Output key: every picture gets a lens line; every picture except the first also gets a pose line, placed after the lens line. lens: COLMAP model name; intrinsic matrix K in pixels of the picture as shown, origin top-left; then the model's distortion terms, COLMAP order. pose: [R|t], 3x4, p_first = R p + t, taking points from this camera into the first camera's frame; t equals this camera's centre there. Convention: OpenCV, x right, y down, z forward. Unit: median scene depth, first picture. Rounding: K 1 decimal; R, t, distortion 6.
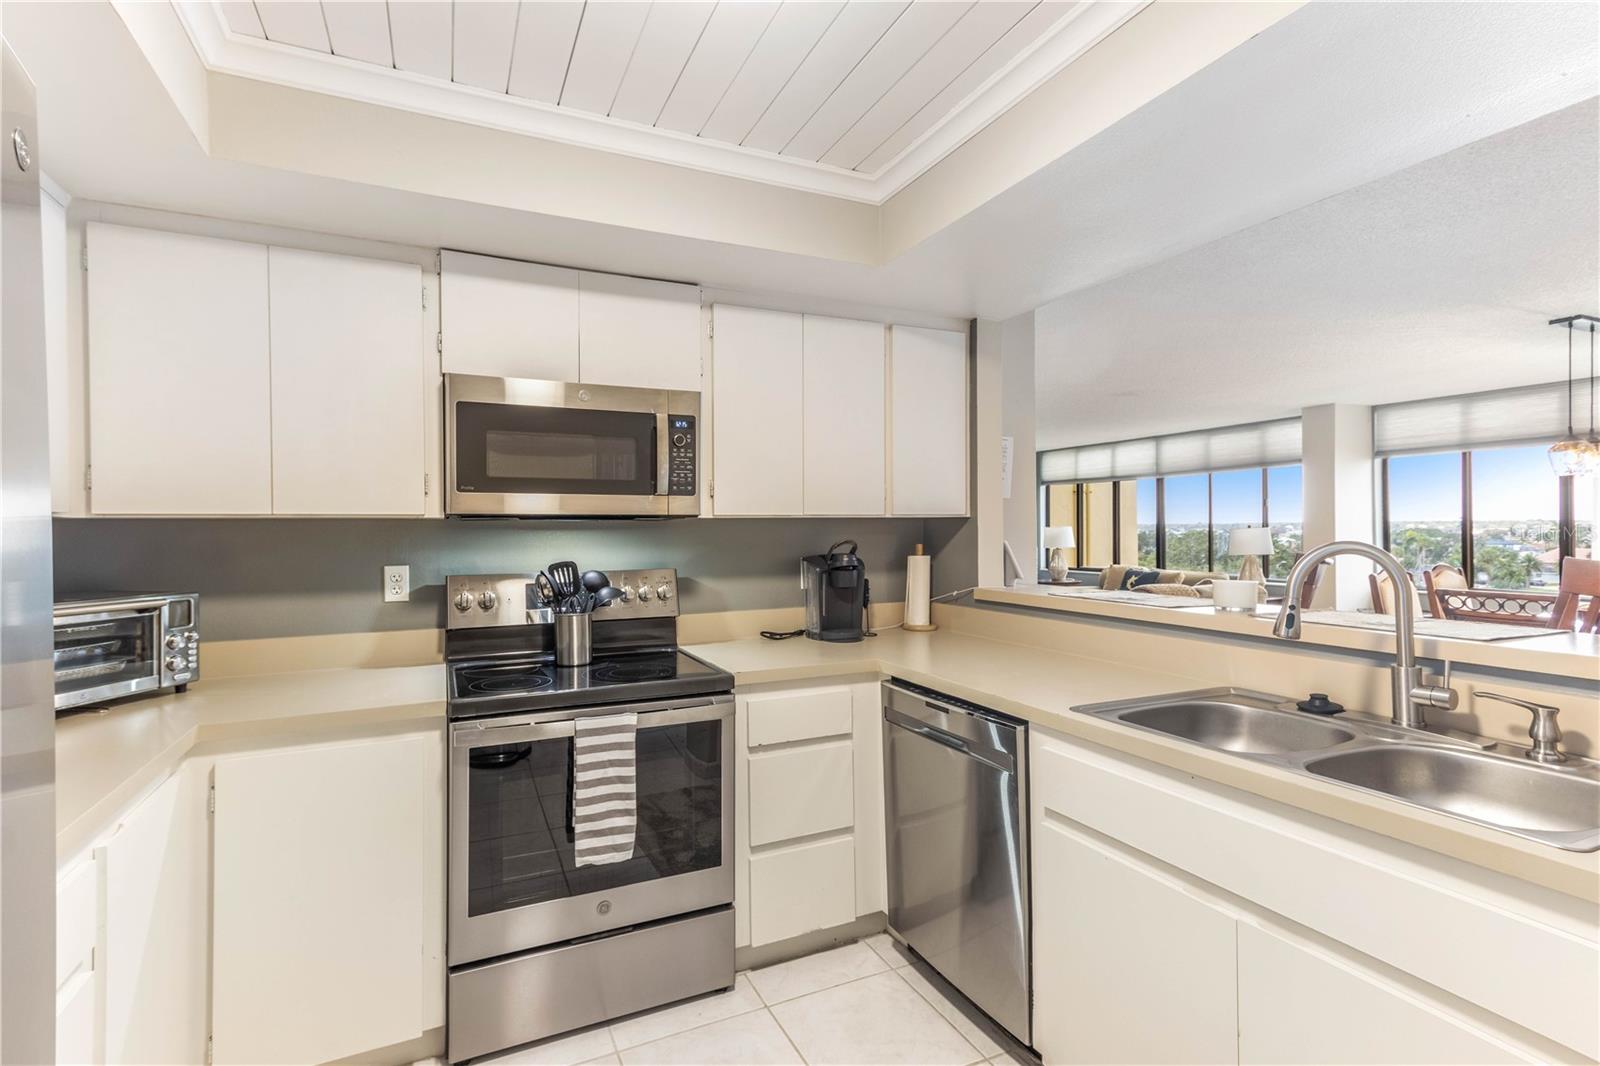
lens RADIAL K [[740.8, 0, 792.4], [0, 740.8, 527.2], [0, 0, 1]] dist [0.018477, -0.000079]
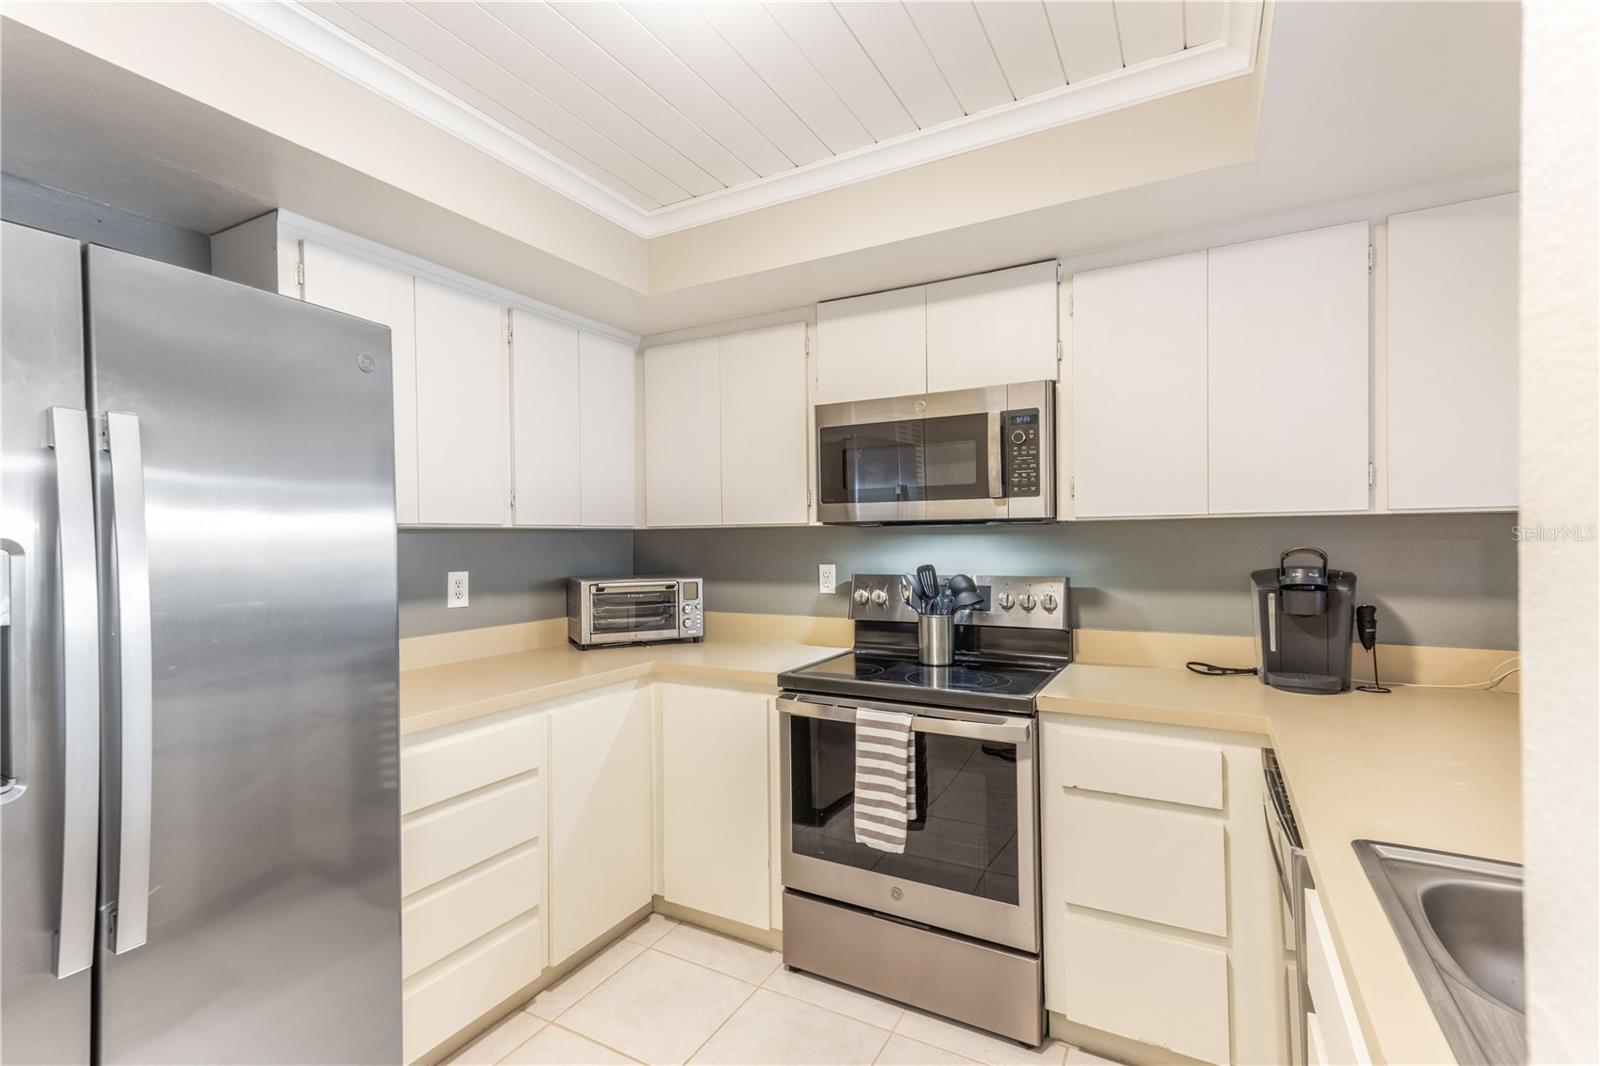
lens RADIAL K [[740.8, 0, 782.8], [0, 740.8, 539.5], [0, 0, 1]] dist [0.018477, -0.000079]
pose [[0.586463, 0.000759, -0.809976, 0.425296], [0.007453, 0.999952, 0.006334, 0.001954], [0.809942, -0.009752, 0.586429, 0.218379]]
